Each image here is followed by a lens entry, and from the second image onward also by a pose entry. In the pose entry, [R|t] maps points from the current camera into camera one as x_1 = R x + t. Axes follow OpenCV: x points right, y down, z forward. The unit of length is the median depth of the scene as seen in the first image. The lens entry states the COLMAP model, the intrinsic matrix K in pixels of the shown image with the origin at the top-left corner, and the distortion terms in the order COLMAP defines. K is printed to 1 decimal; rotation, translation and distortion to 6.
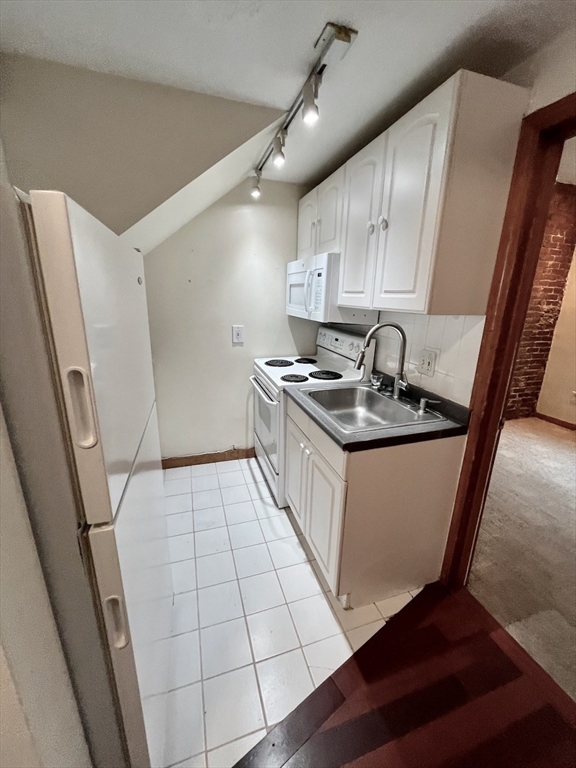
lens RADIAL K [[311.0, 0, 289.4], [0, 311.0, 383.4], [0, 0, 1]] dist [-0.004345, 0.000877]
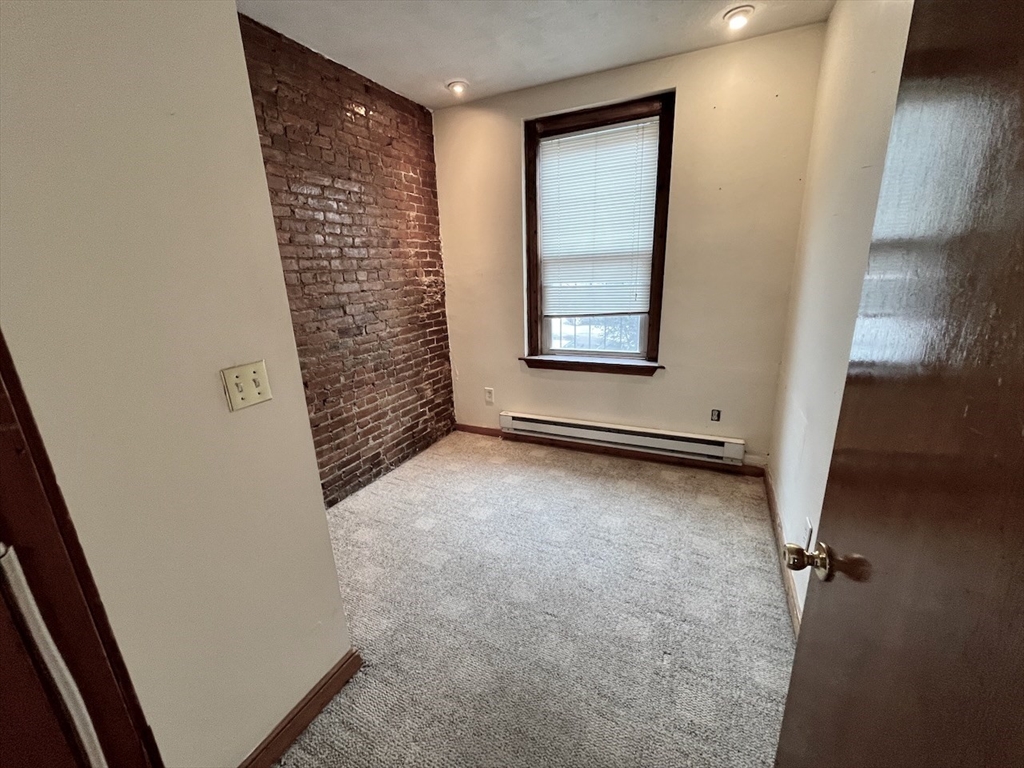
lens RADIAL K [[414.6, 0, 510.5], [0, 414.6, 379.6], [0, 0, 1]] dist [-0.004345, 0.000877]
pose [[0.696466, -0.231441, 0.679242, 0.274270], [0.240227, 0.967143, 0.083219, -0.060638], [-0.676184, 0.105213, 0.729181, 0.220078]]
